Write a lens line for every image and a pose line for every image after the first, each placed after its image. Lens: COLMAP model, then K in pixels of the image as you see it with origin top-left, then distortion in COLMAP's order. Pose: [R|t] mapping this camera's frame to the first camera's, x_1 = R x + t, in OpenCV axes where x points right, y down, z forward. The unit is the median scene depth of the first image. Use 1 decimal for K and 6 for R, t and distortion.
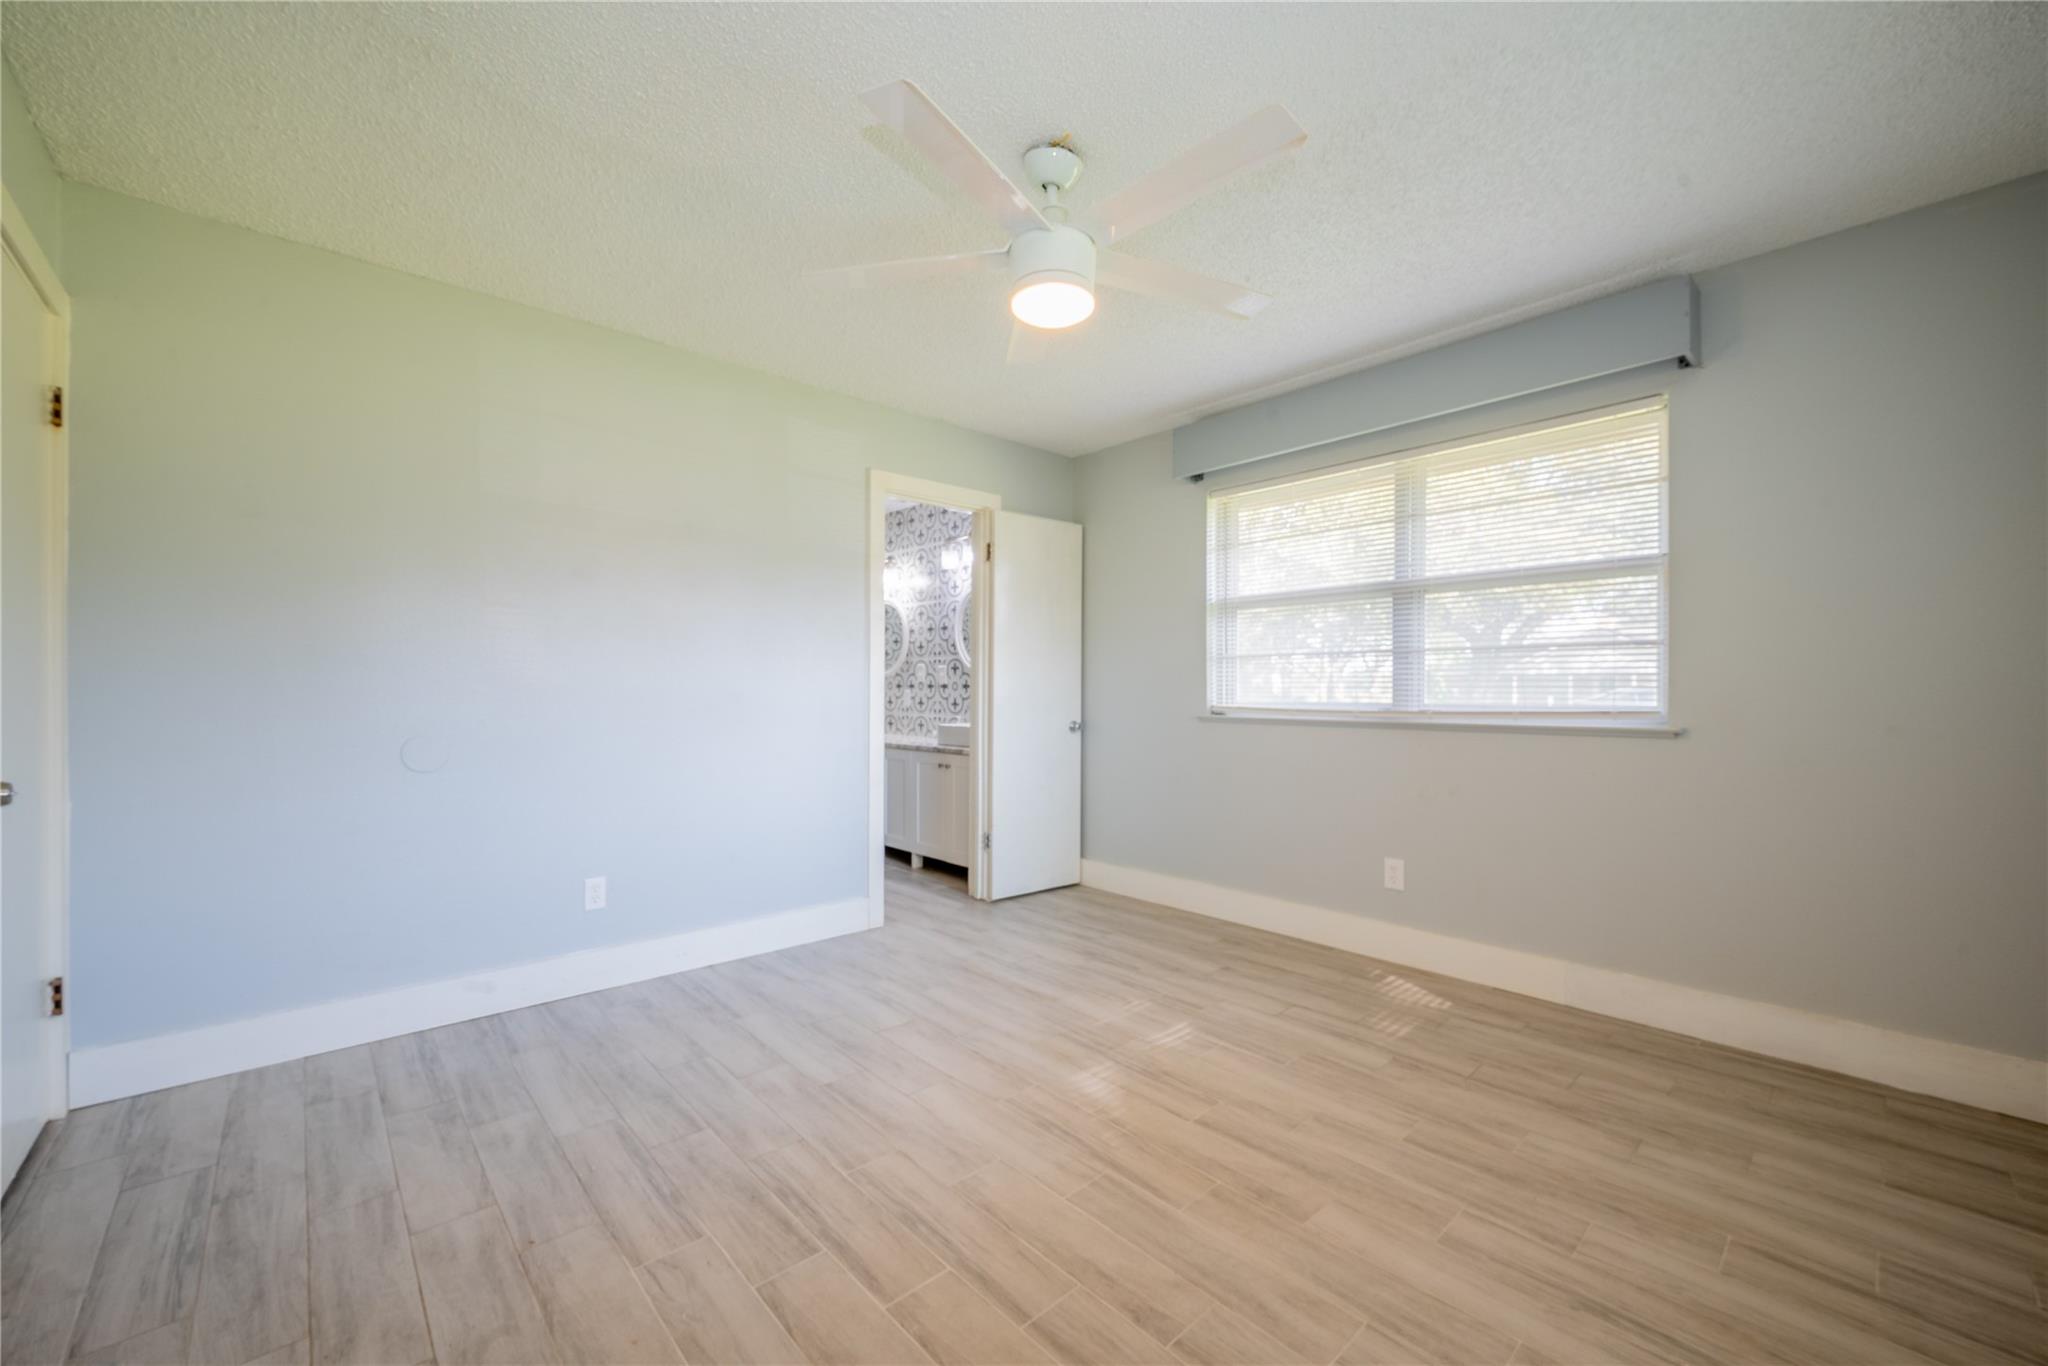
lens RADIAL K [[806.2, 0, 1035.6], [0, 806.2, 689.2], [0, 0, 1]] dist [0.002055, -0.000589]
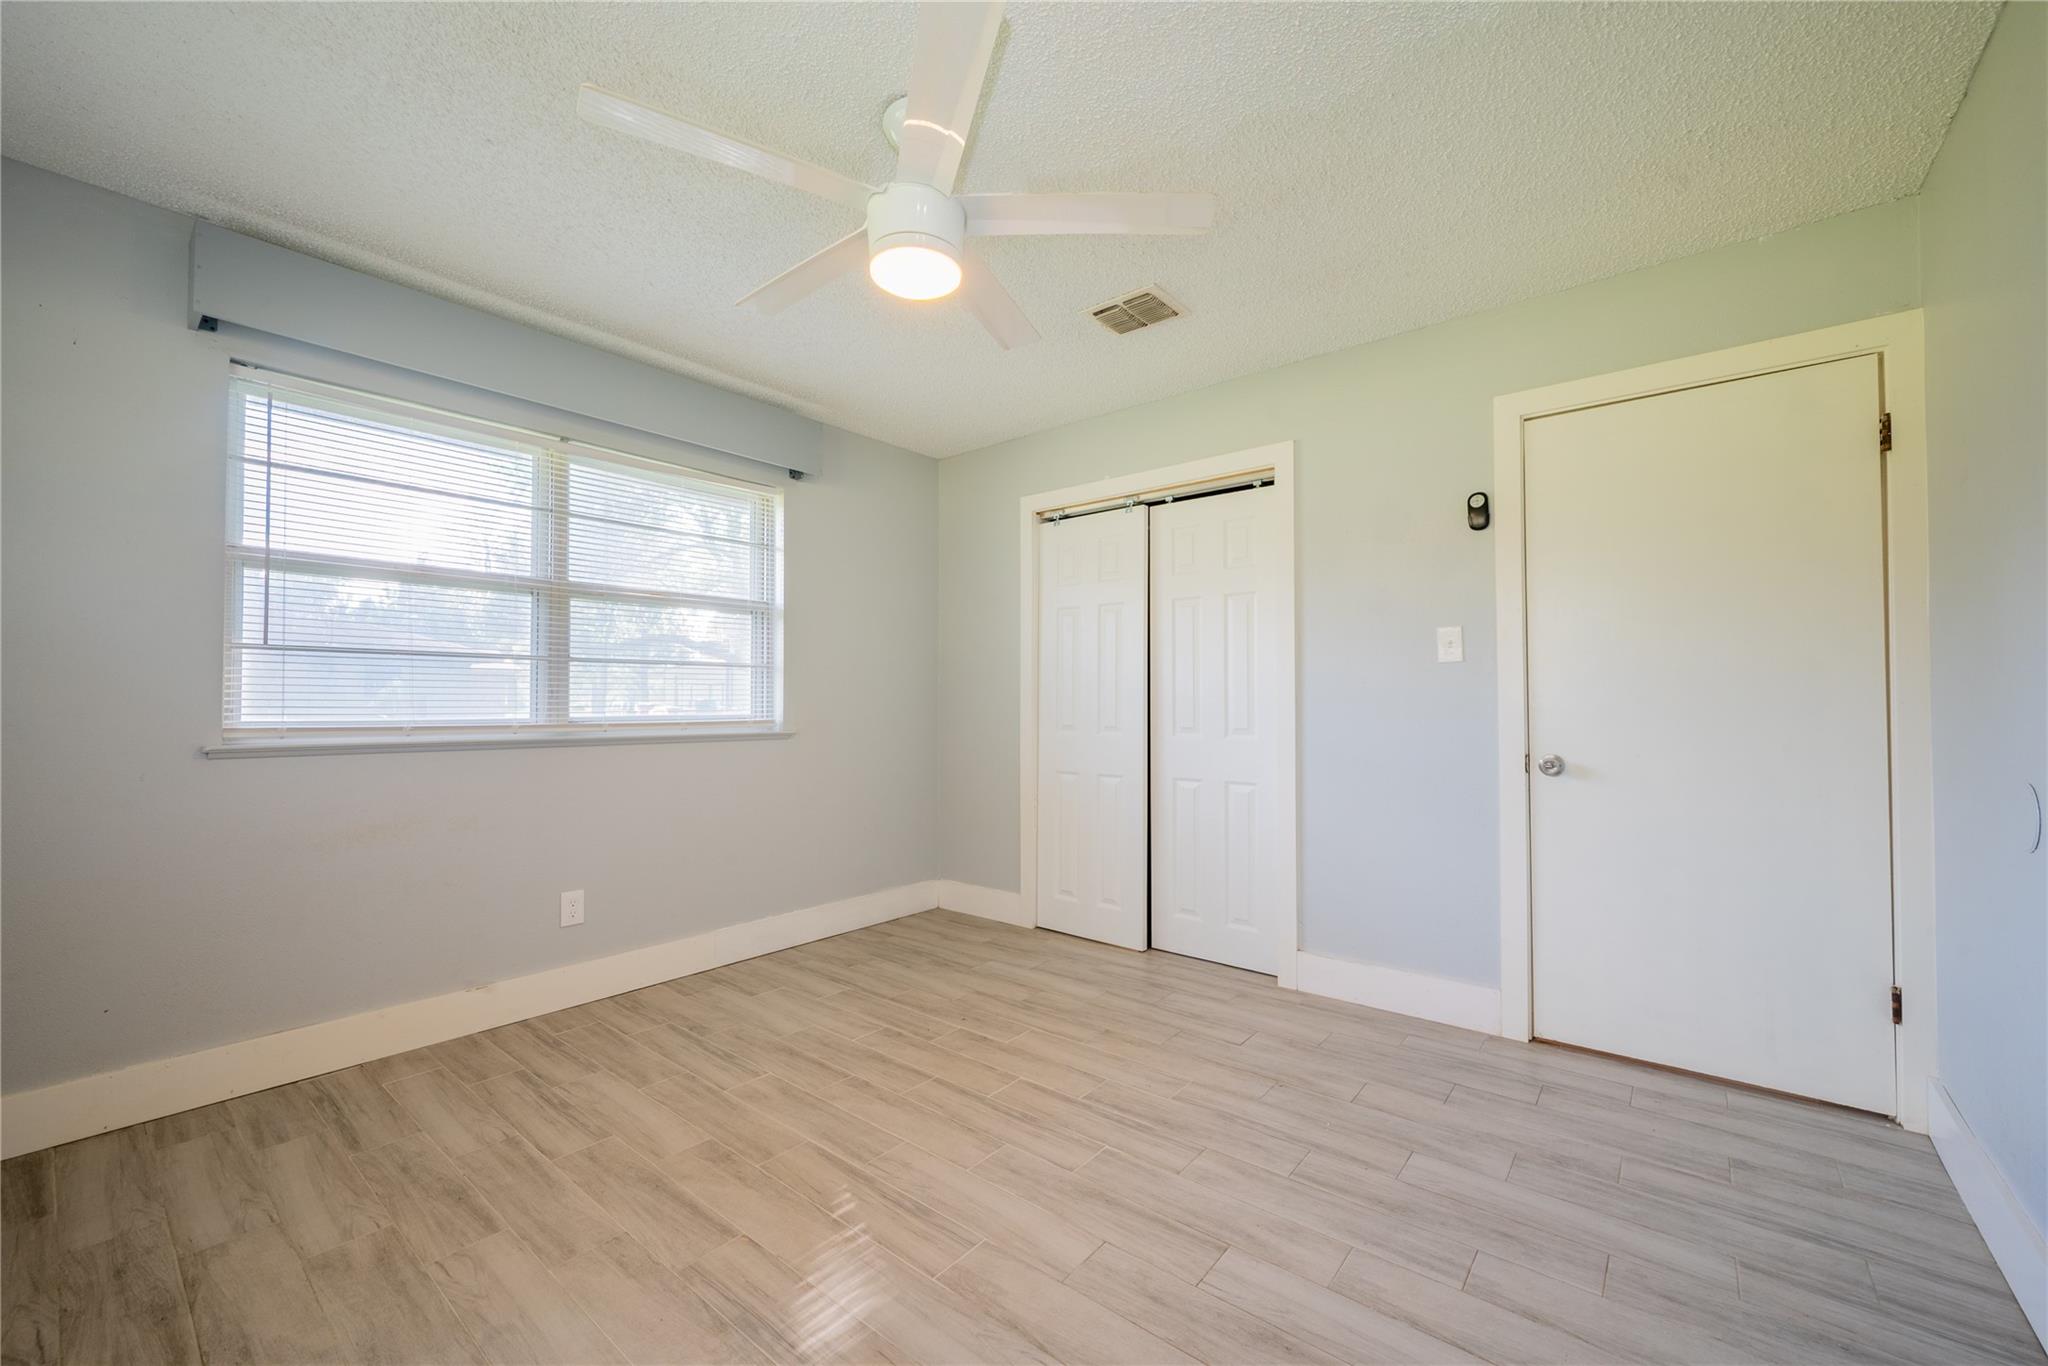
lens RADIAL K [[801.1, 0, 1033.1], [0, 801.1, 694.6], [0, 0, 1]] dist [0.002023, -0.000040]
pose [[-0.990074, -0.001610, -0.140535, 0.013273], [-0.000528, 0.999970, -0.007740, -0.002808], [0.140543, -0.007589, -0.990045, 1.660403]]
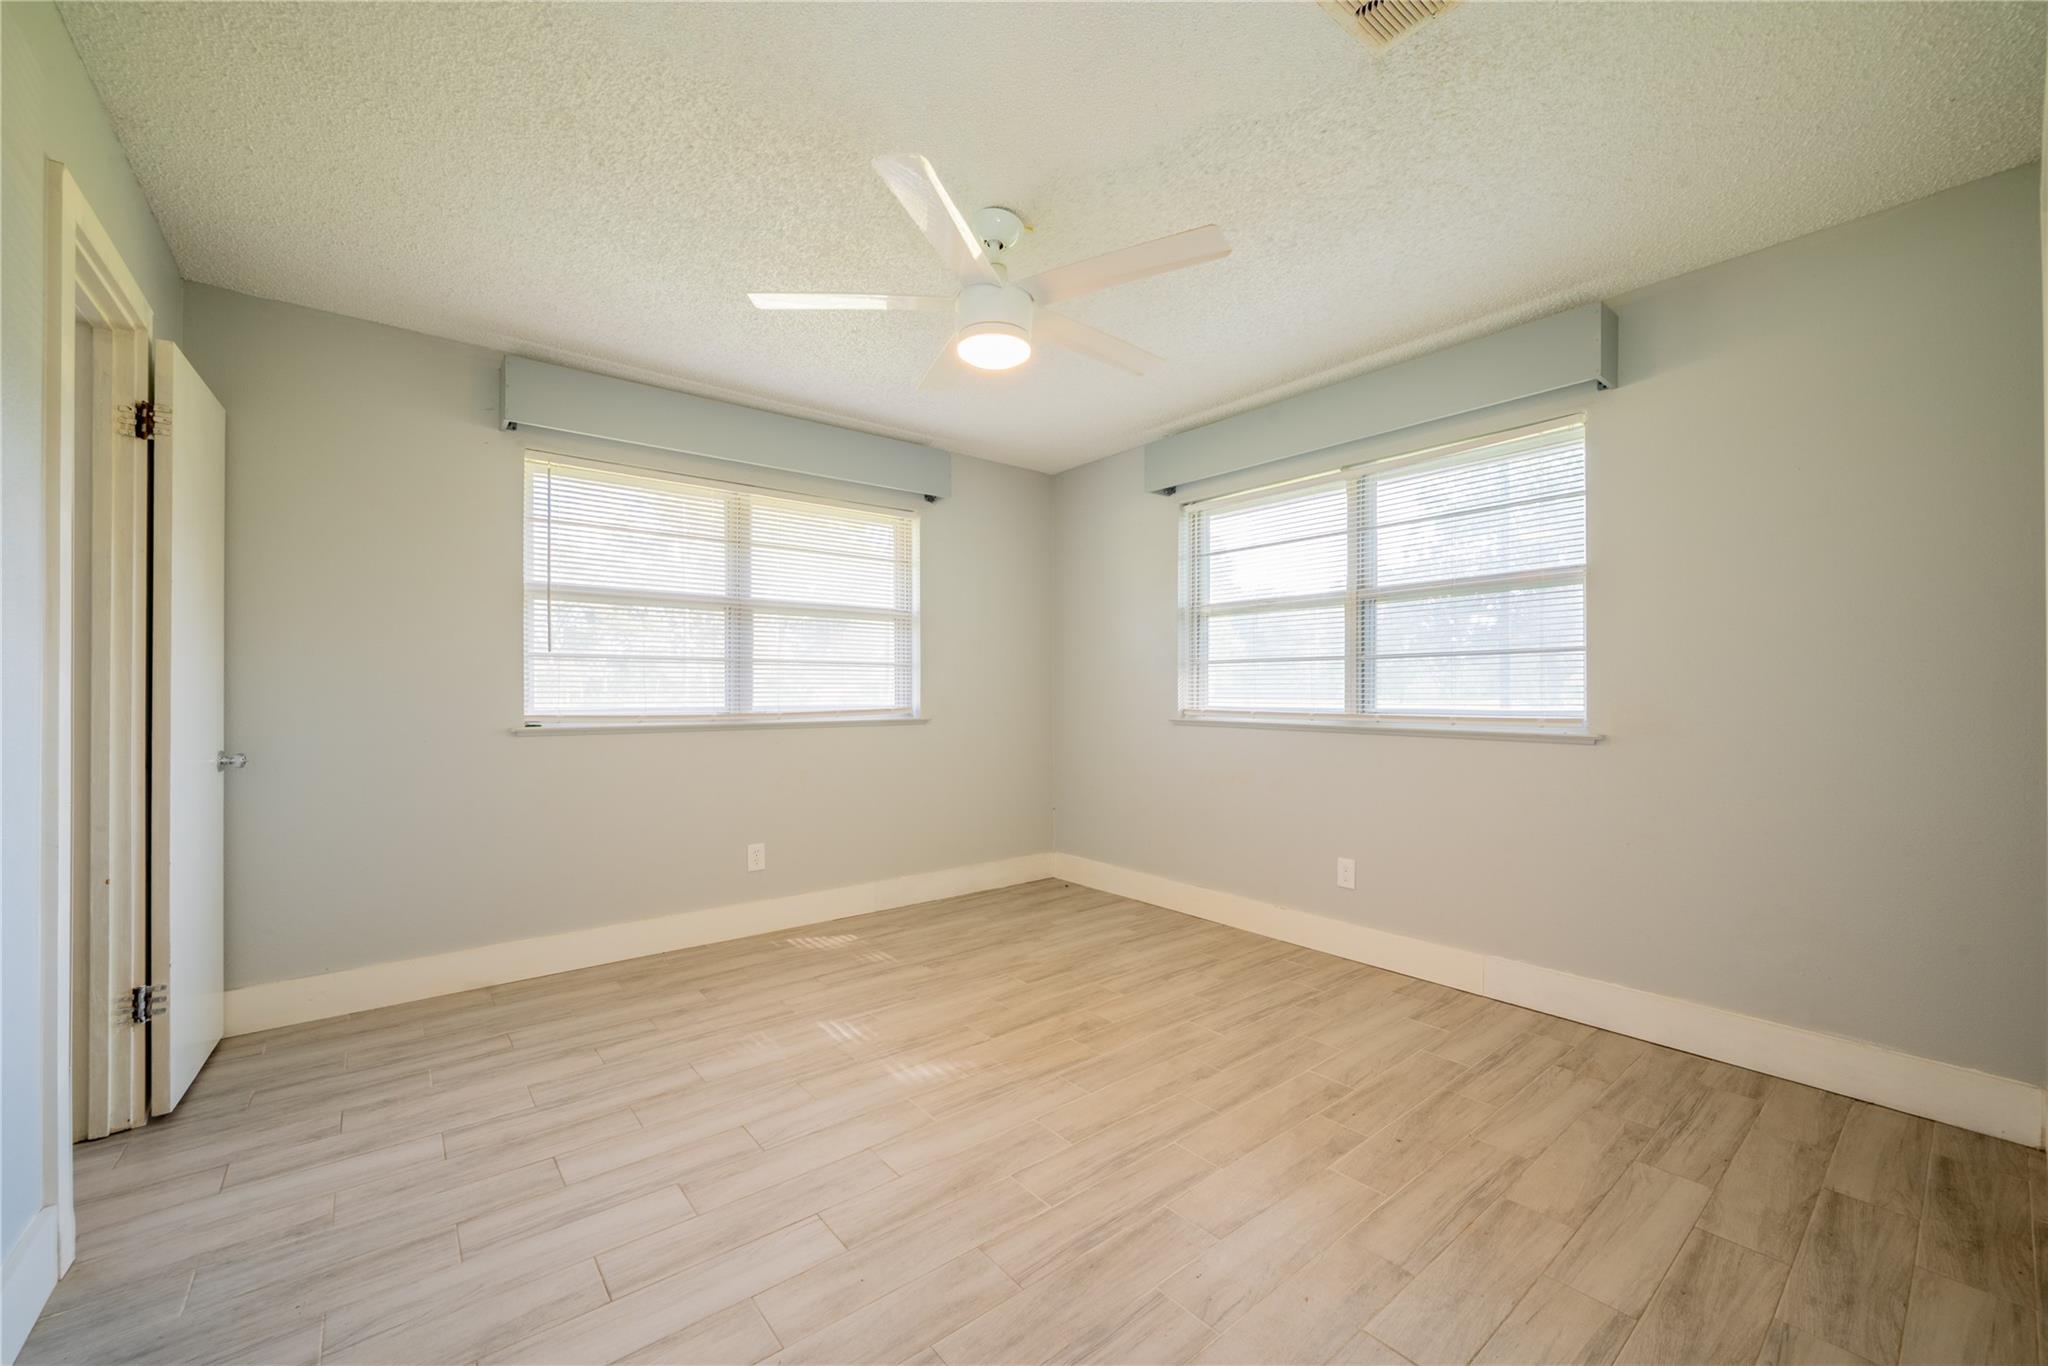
lens RADIAL K [[806.2, 0, 1035.6], [0, 806.2, 689.2], [0, 0, 1]] dist [0.002055, -0.000589]
pose [[0.053542, 0.005221, 0.998552, -0.952699], [0.000371, 0.999986, -0.005248, -0.001512], [-0.998566, 0.000652, 0.053540, 0.776991]]
